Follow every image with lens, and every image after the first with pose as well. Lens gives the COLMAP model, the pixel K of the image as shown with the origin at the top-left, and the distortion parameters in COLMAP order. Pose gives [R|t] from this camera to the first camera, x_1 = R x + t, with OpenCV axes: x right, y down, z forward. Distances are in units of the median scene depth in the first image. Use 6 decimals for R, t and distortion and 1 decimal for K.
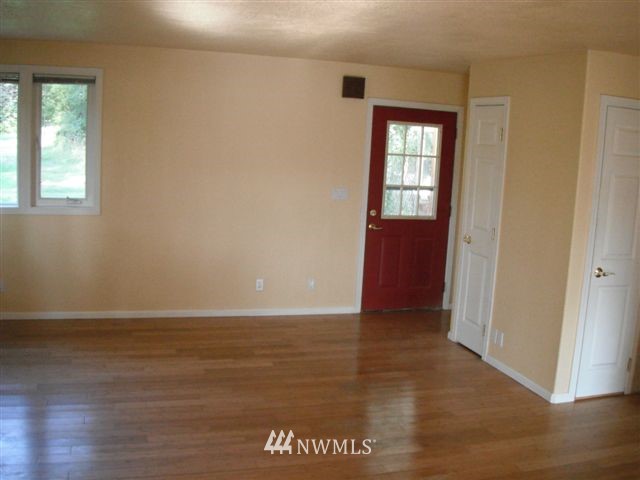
lens RADIAL K [[715.0, 0, 319.1], [0, 715.0, 238.6], [0, 0, 1]] dist [-0.011680, 0.000000]
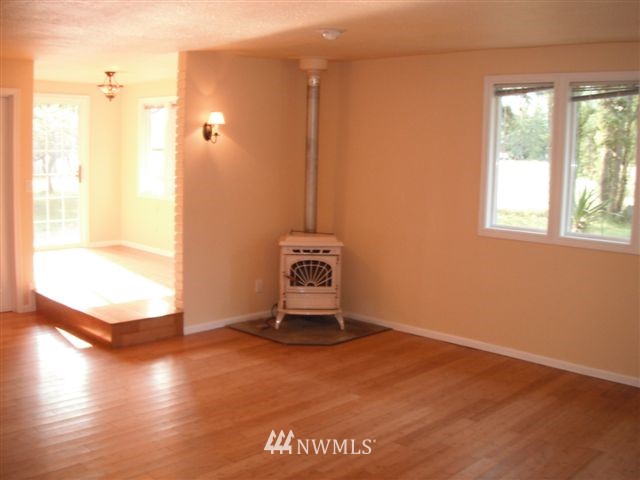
lens RADIAL K [[715.0, 0, 317.8], [0, 715.0, 240.9], [0, 0, 1]] dist [-0.011680, 0.000000]
pose [[-0.880440, -0.016684, -0.473865, 0.309334], [-0.142393, 0.962555, 0.230677, -0.185746], [0.452272, 0.270572, -0.849847, 1.654057]]
